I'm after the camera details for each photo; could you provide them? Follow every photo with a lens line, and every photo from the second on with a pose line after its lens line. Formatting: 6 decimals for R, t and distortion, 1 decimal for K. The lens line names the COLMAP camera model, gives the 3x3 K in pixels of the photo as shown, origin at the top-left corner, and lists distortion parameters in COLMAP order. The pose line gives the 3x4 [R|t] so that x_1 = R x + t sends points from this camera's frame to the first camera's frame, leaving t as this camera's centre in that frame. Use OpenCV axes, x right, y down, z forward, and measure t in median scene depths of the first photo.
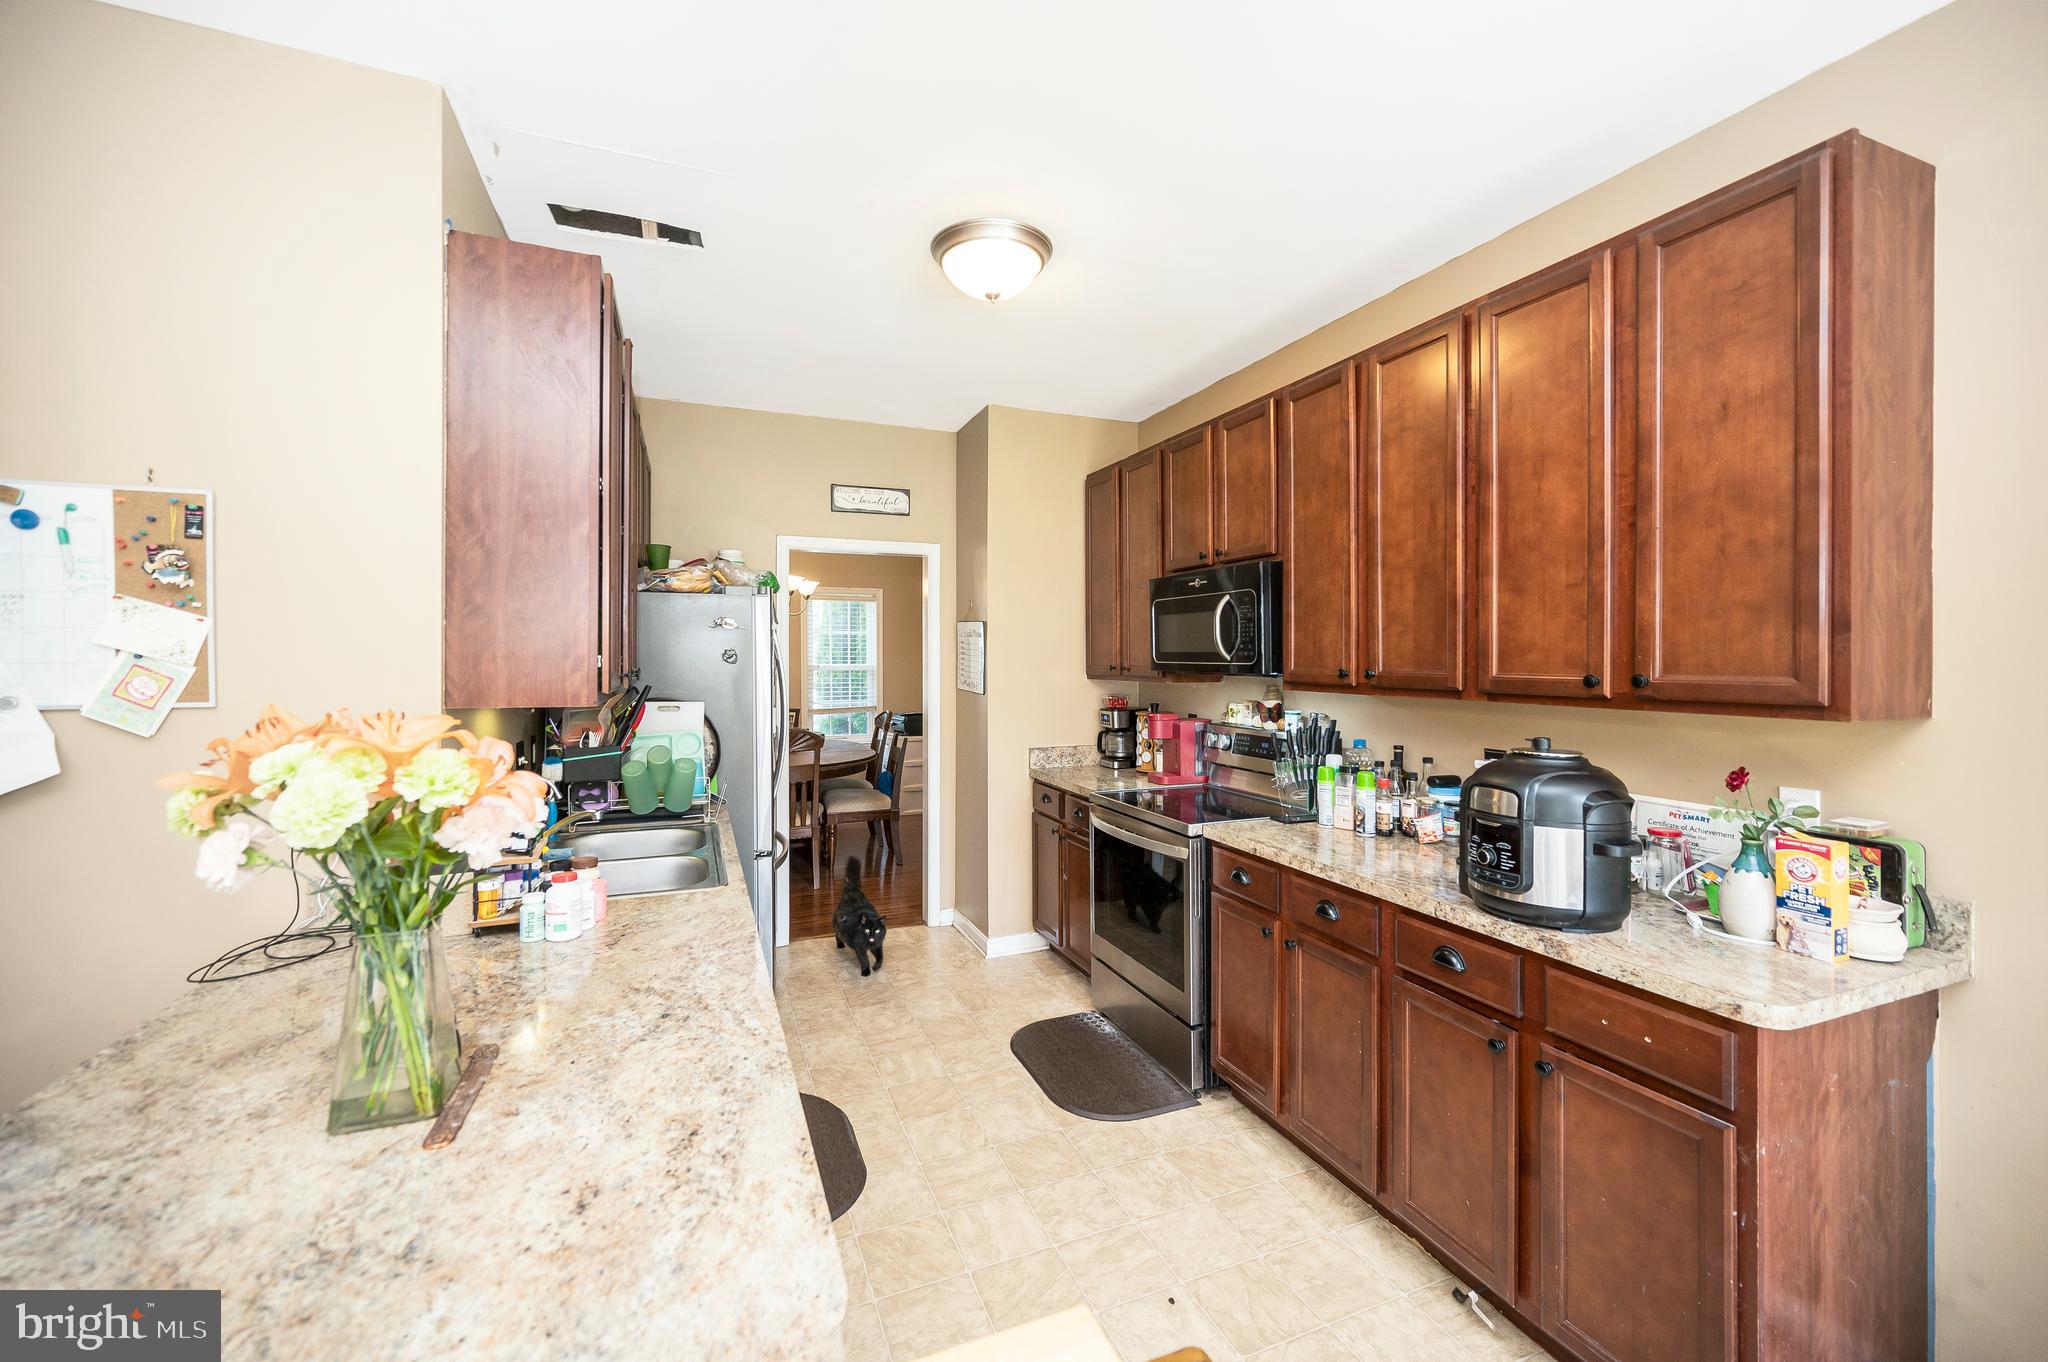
lens RADIAL K [[820.6, 0, 1030.9], [0, 820.6, 657.6], [0, 0, 1]] dist [-0.001036, -0.000255]
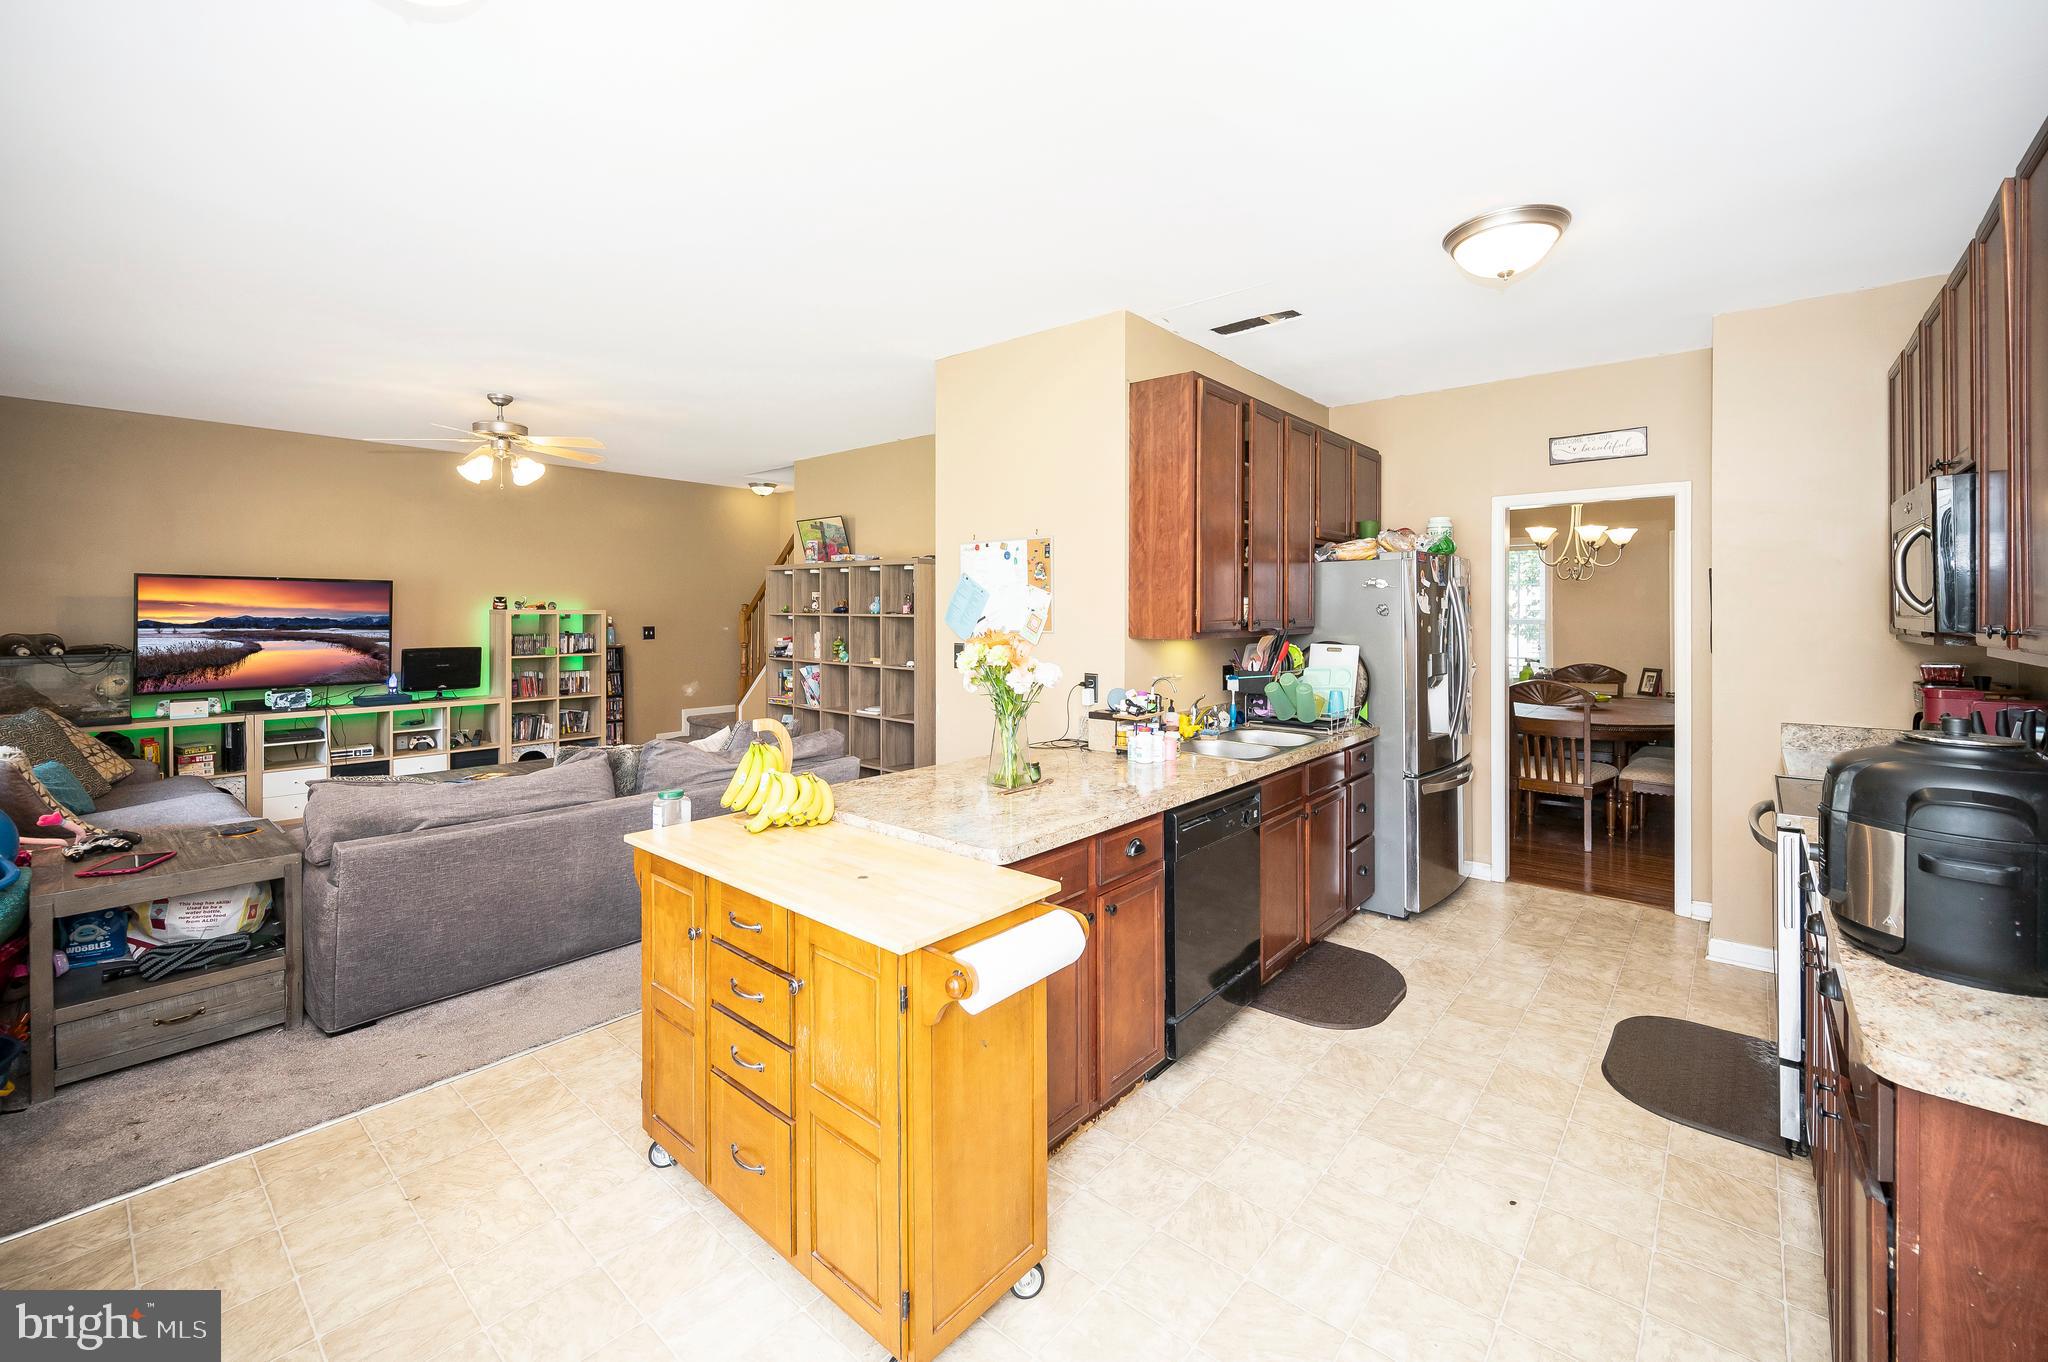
lens RADIAL K [[837.0, 0, 1034.1], [0, 837.0, 615.5], [0, 0, 1]] dist [0.000045, -0.000160]
pose [[0.452024, 0.003440, -0.891999, 0.686023], [0.000030, 0.999993, 0.003871, 0.002757], [0.892006, -0.001777, 0.452021, -0.049315]]
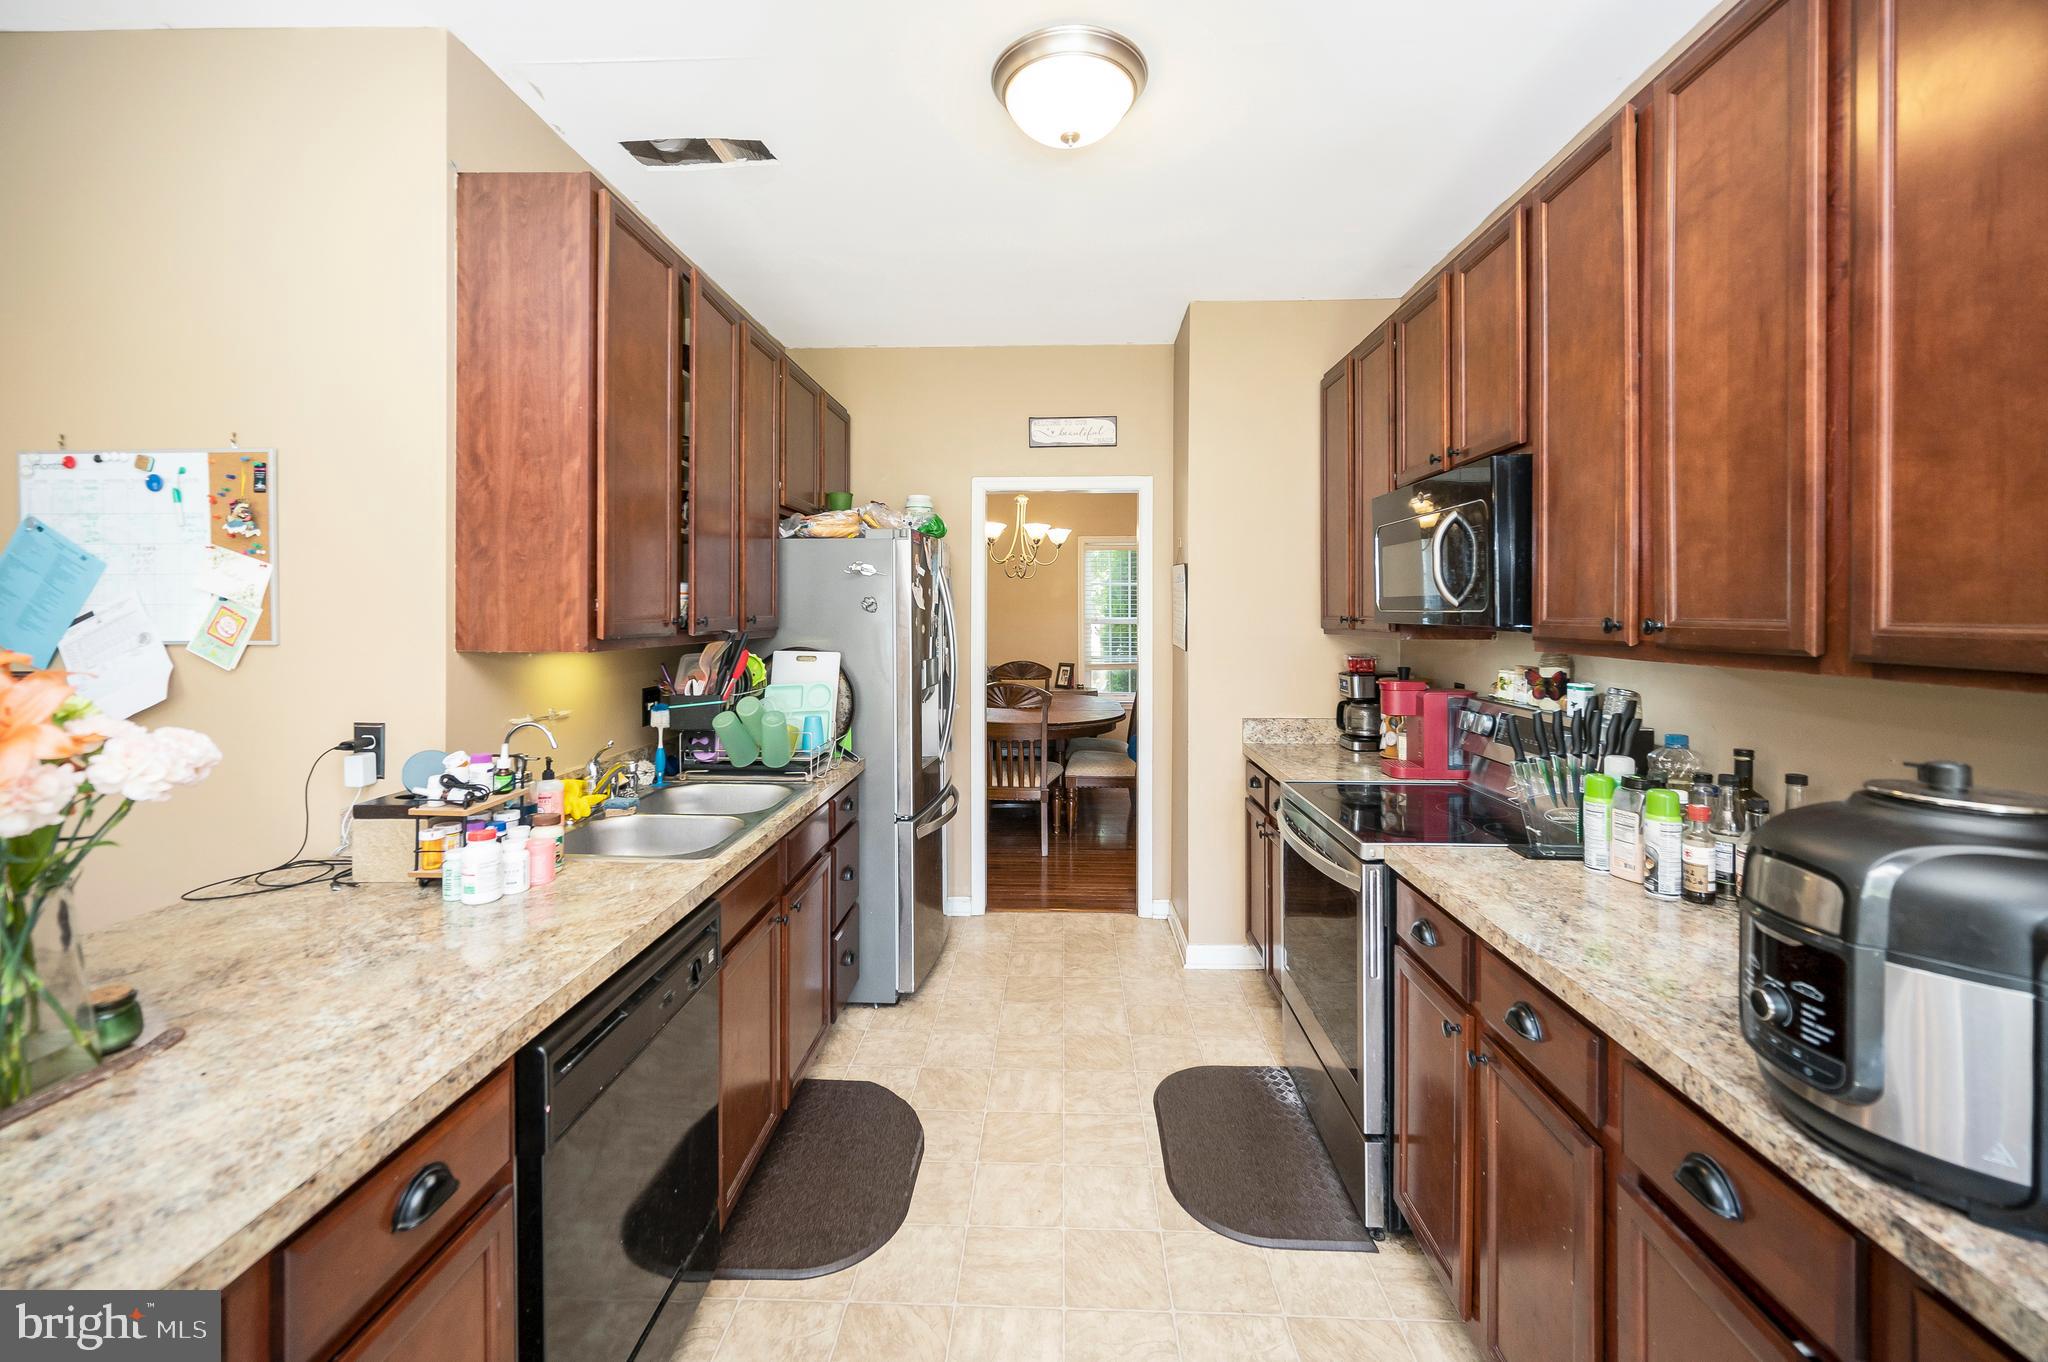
lens RADIAL K [[837.0, 0, 1034.1], [0, 837.0, 615.5], [0, 0, 1]] dist [0.000045, -0.000160]
pose [[0.908263, 0.001701, -0.418396, 0.269882], [-0.000662, 0.999996, 0.002628, 0.011549], [0.418399, -0.002110, 0.908261, 0.277542]]
